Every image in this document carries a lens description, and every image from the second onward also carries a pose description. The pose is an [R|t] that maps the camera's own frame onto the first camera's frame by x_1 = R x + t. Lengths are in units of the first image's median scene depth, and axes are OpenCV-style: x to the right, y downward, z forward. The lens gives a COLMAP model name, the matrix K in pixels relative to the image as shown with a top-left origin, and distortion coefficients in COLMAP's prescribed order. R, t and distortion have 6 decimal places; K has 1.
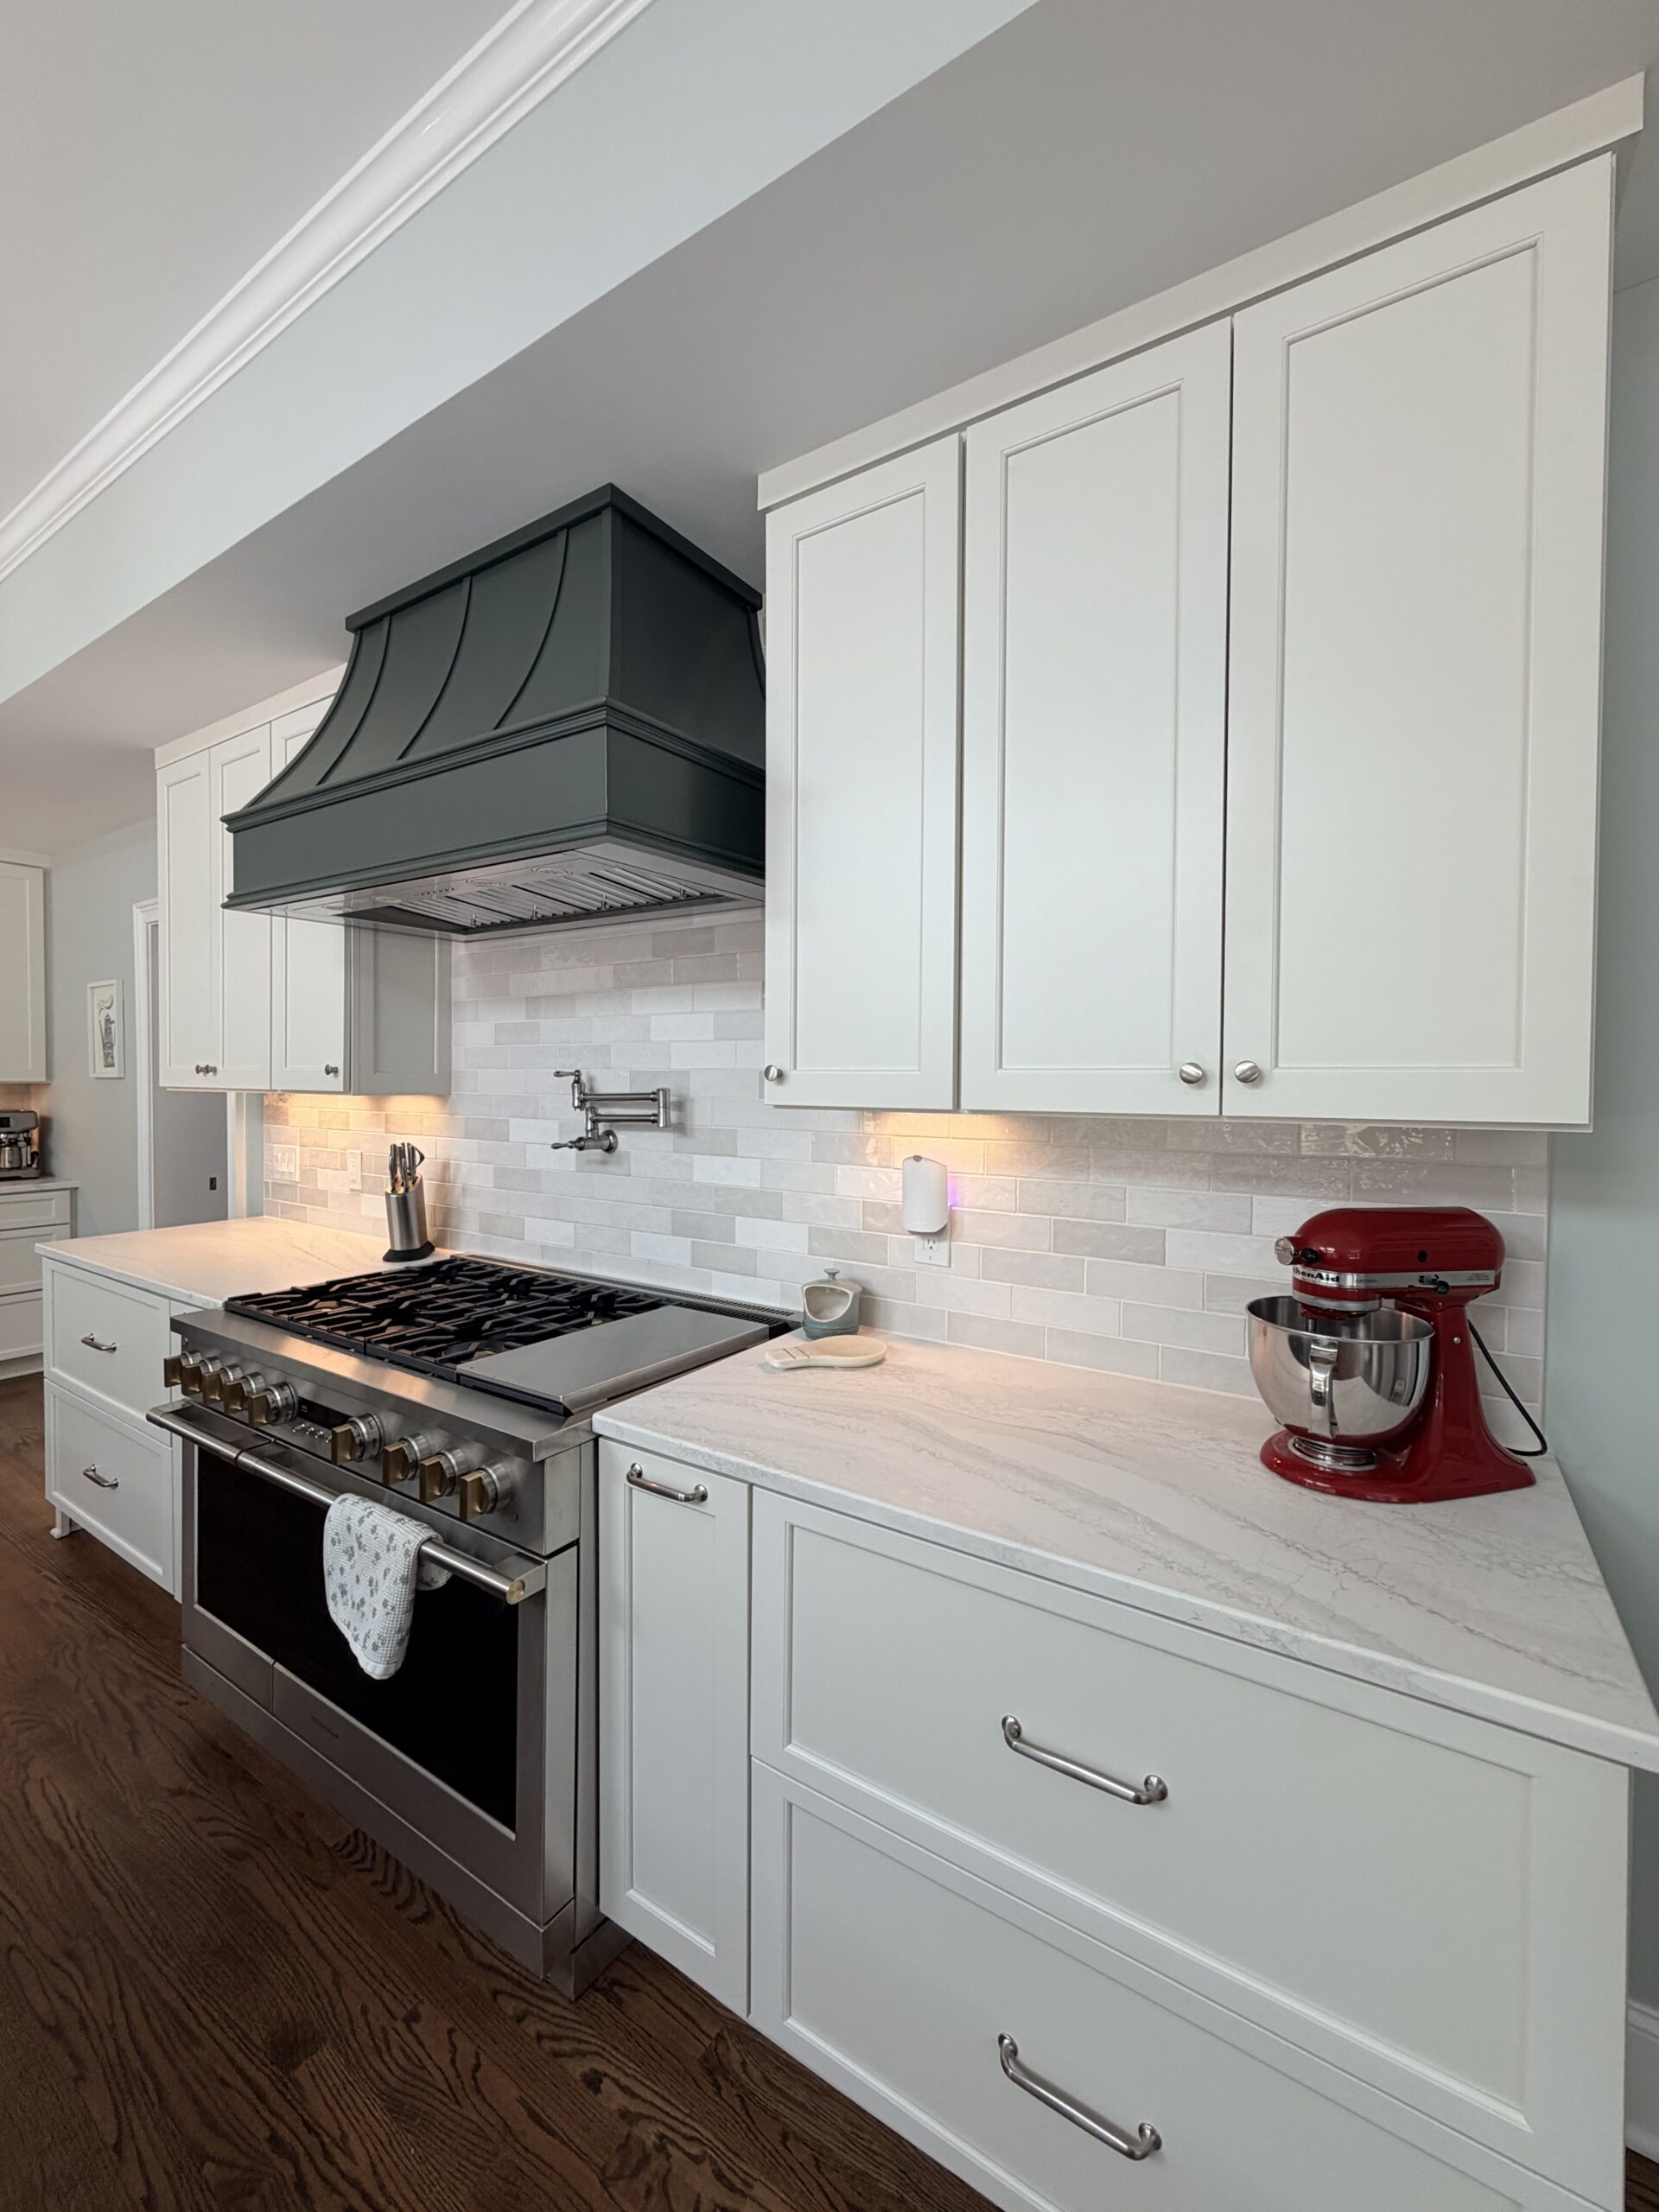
lens RADIAL K [[890.2, 0, 821.9], [0, 890.2, 1096.1], [0, 0, 1]] dist [0.000806, 0.000109]
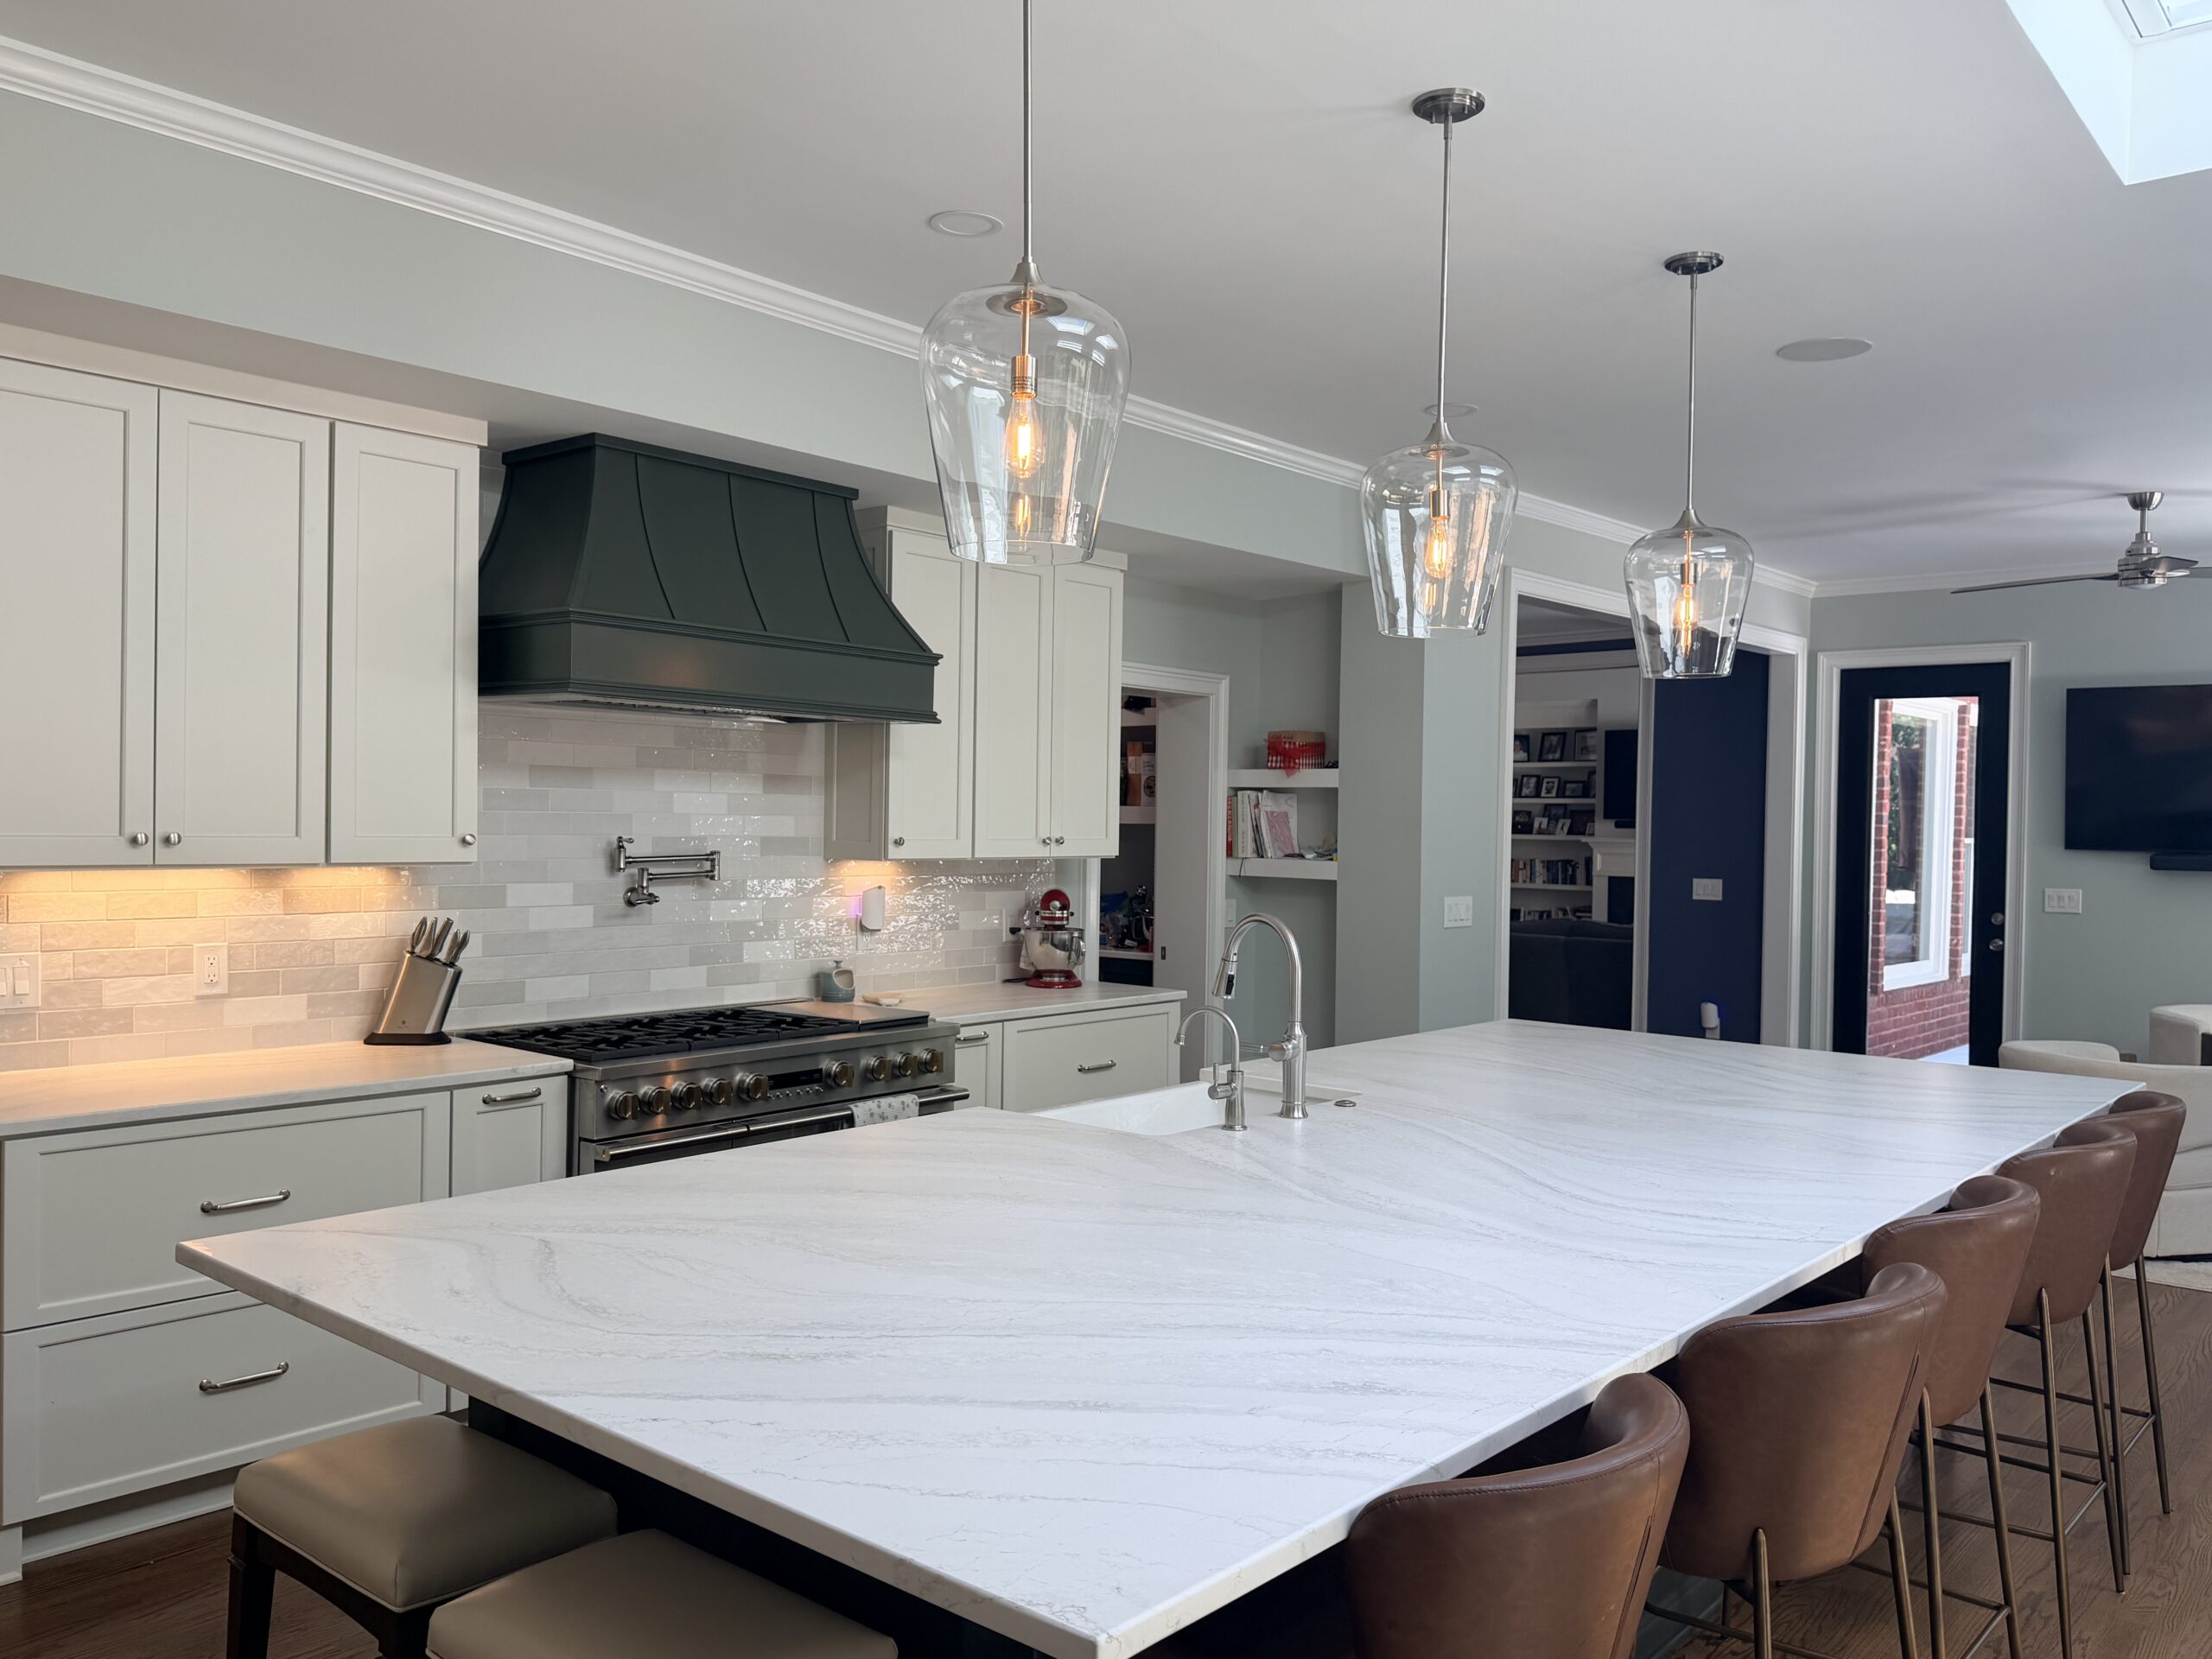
lens RADIAL K [[1729.1, 0, 1106.0], [0, 1729.1, 829.5], [0, 0, 1]] dist [0.000279, -0.000510]
pose [[0.123959, -0.015235, 0.992170, -2.504725], [0.000102, 0.999882, 0.015341, -0.075336], [-0.992287, -0.001800, 0.123946, 0.102365]]
